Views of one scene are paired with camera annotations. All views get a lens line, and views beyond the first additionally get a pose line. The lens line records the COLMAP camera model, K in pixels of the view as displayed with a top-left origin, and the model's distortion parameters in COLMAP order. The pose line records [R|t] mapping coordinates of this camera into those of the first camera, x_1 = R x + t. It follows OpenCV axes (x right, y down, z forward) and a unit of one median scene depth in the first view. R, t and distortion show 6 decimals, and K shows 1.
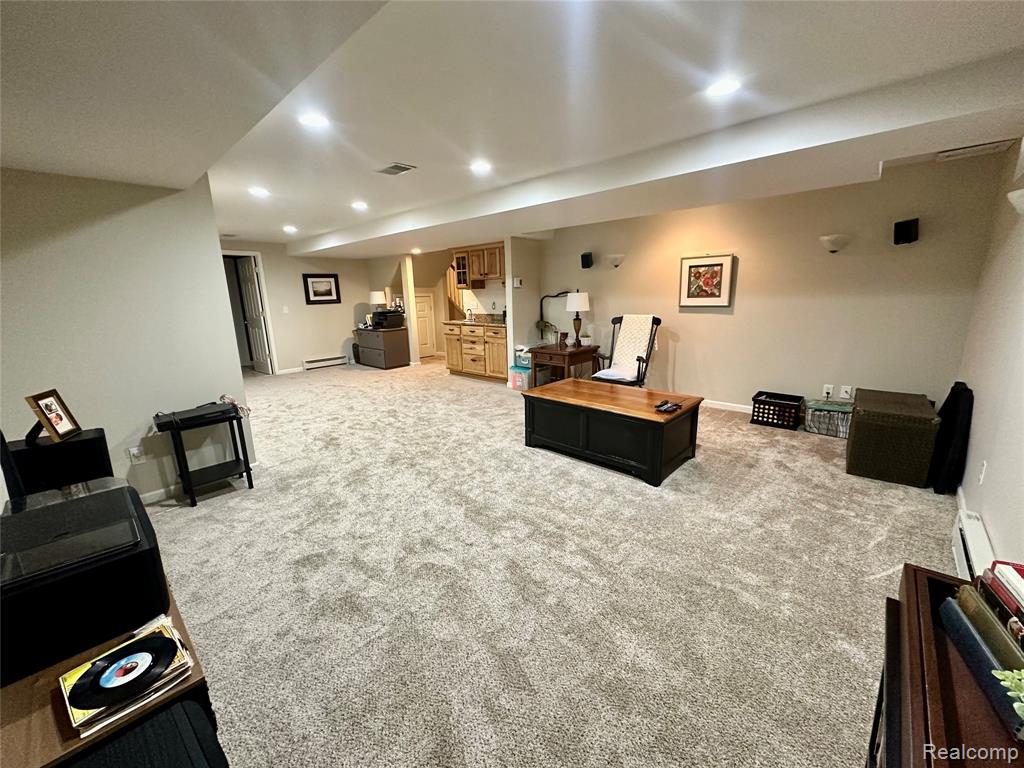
lens RADIAL K [[409.0, 0, 511.6], [0, 409.0, 378.9], [0, 0, 1]] dist [-0.001799, -0.000282]
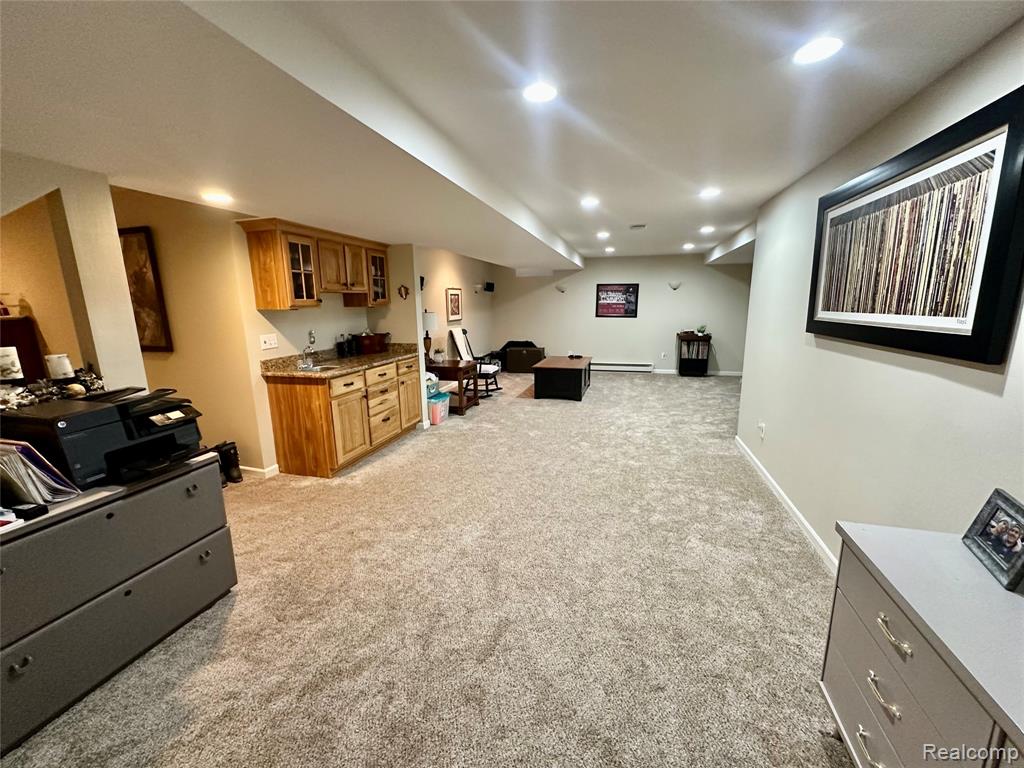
lens RADIAL K [[409.0, 0, 510.2], [0, 409.0, 384.1], [0, 0, 1]] dist [-0.001799, -0.000282]
pose [[-0.433342, -0.147098, 0.889144, -0.734259], [0.210768, 0.942689, 0.258679, -0.221332], [-0.876237, 0.299499, -0.377503, 1.057722]]
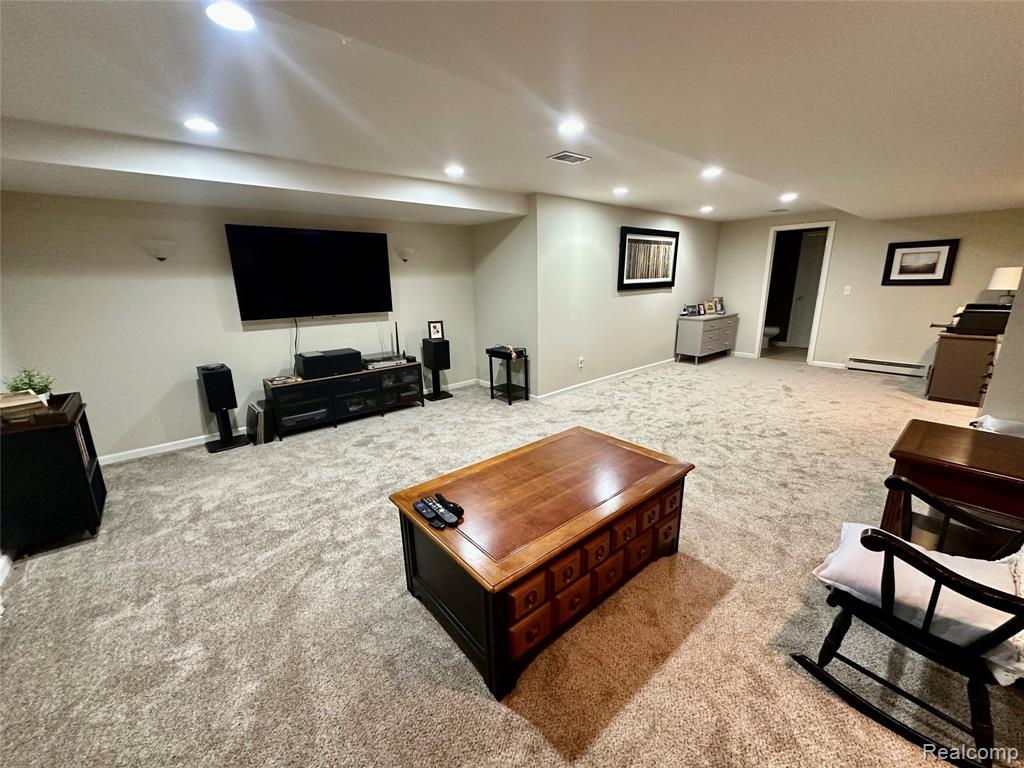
lens RADIAL K [[409.0, 0, 510.5], [0, 409.0, 379.9], [0, 0, 1]] dist [-0.001799, -0.000282]
pose [[-0.122581, 0.266629, -0.955972, 0.396873], [-0.182360, 0.940785, 0.285776, -0.129506], [0.975561, 0.209362, -0.066700, 0.506876]]
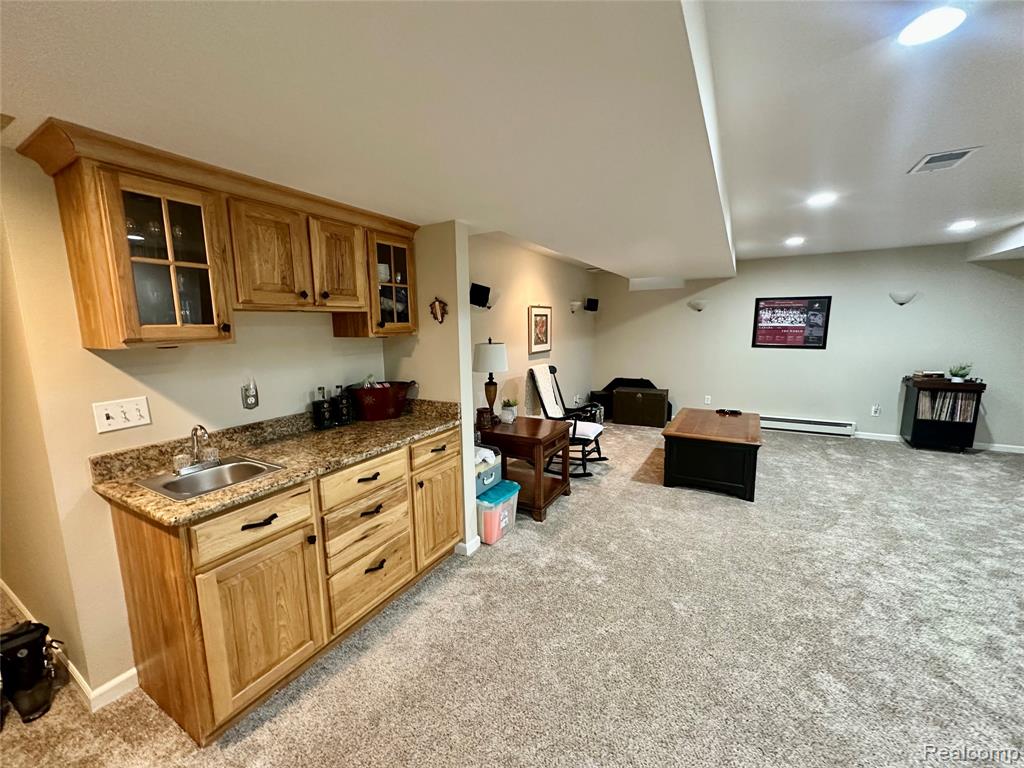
lens RADIAL K [[409.0, 0, 511.6], [0, 409.0, 386.1], [0, 0, 1]] dist [-0.001799, -0.000282]
pose [[-0.215776, -0.116020, 0.969526, -0.402578], [0.223589, 0.960664, 0.164721, -0.206175], [-0.950499, 0.252318, -0.181347, 0.926853]]
